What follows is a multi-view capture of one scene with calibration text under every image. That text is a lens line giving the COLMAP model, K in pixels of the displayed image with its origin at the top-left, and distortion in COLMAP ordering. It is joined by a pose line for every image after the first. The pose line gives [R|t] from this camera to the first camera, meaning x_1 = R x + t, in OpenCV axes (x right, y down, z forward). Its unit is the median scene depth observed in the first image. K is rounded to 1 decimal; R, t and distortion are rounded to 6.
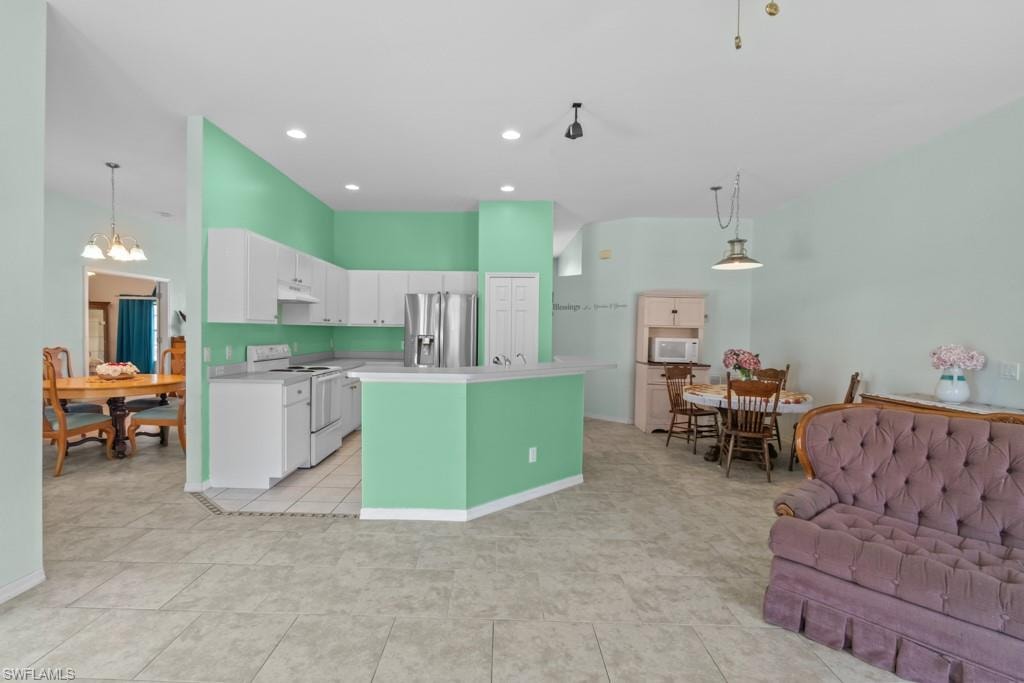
lens RADIAL K [[486.0, 0, 495.6], [0, 486.0, 338.4], [0, 0, 1]] dist [-0.001453, 0.002472]
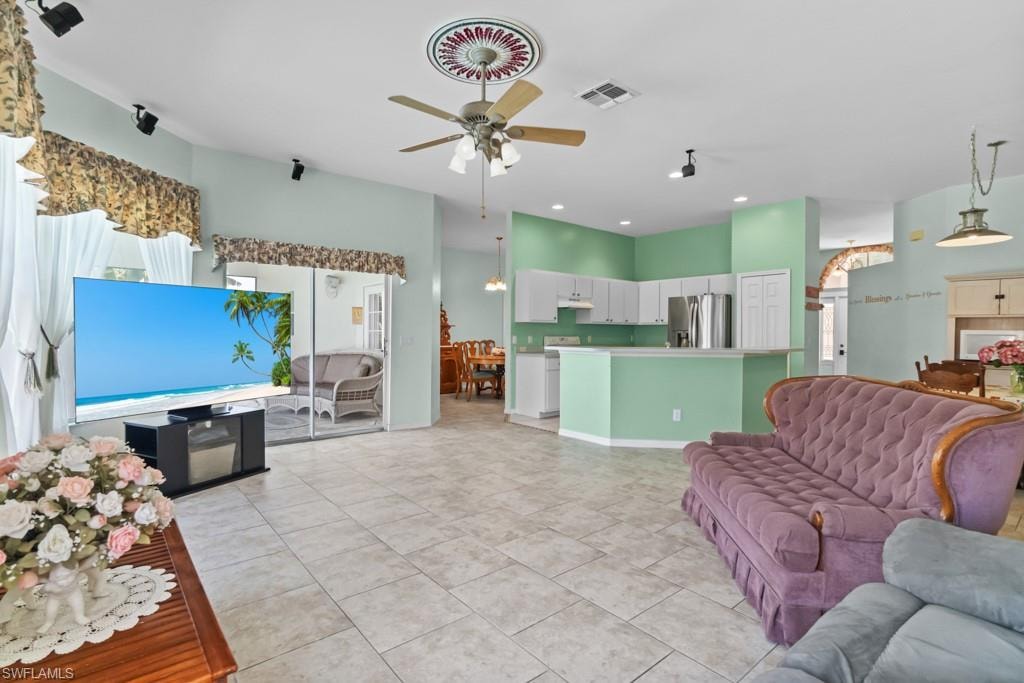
lens RADIAL K [[486.0, 0, 494.5], [0, 486.0, 333.8], [0, 0, 1]] dist [-0.001453, 0.002472]
pose [[0.645274, -0.008990, -0.763898, 0.587124], [-0.009339, 0.999763, -0.019655, 0.037118], [0.763894, 0.019816, 0.645038, -0.181048]]
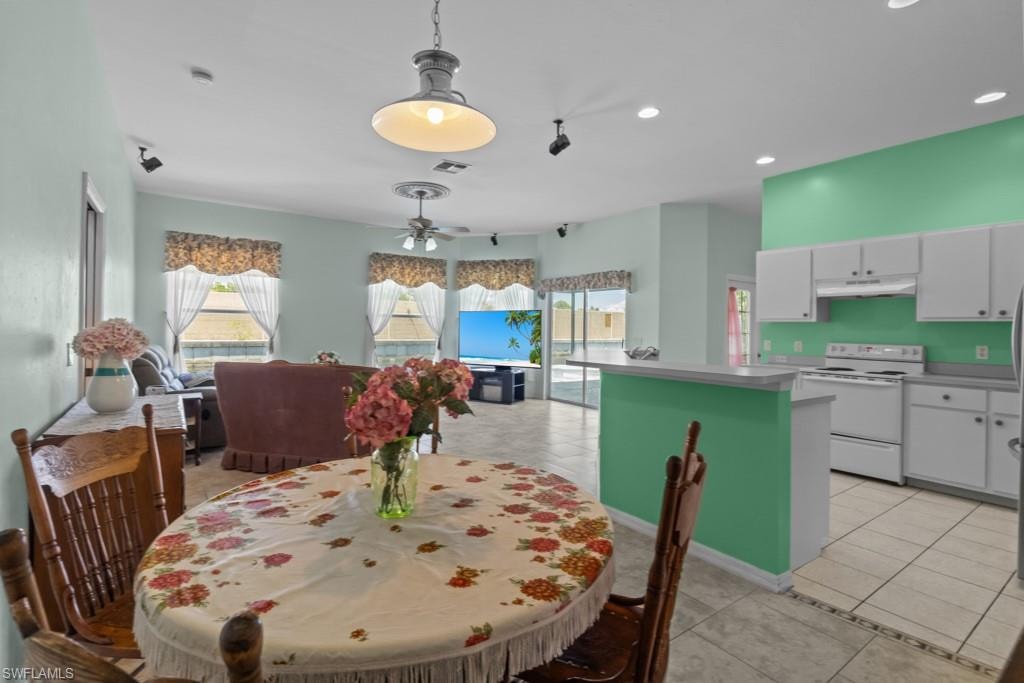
lens RADIAL K [[486.0, 0, 506.6], [0, 486.0, 334.6], [0, 0, 1]] dist [-0.001453, 0.002472]
pose [[-0.795071, -0.017261, -0.606271, 0.665603], [-0.033081, 0.999341, 0.014930, 0.004408], [0.605614, 0.031926, -0.795118, 1.304004]]
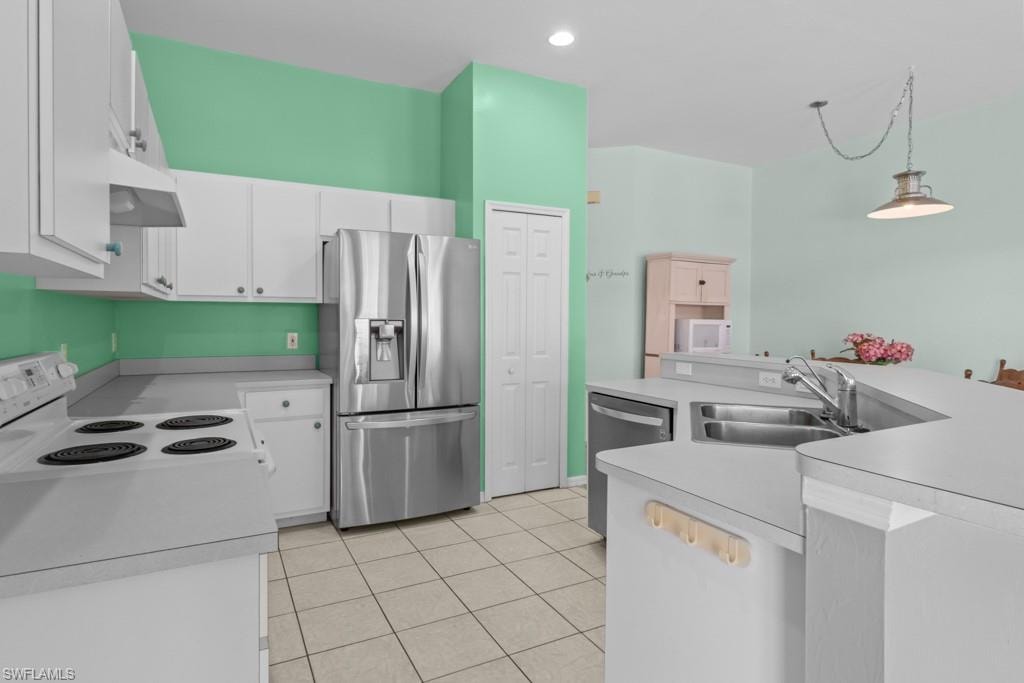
lens RADIAL K [[514.4, 0, 468.9], [0, 514.4, 324.3], [0, 0, 1]] dist [-0.001323, 0.000262]
pose [[0.882939, -0.016712, 0.469189, -0.378269], [0.015604, 0.999859, 0.006250, -0.004137], [-0.469227, 0.001803, 0.883076, 0.635449]]
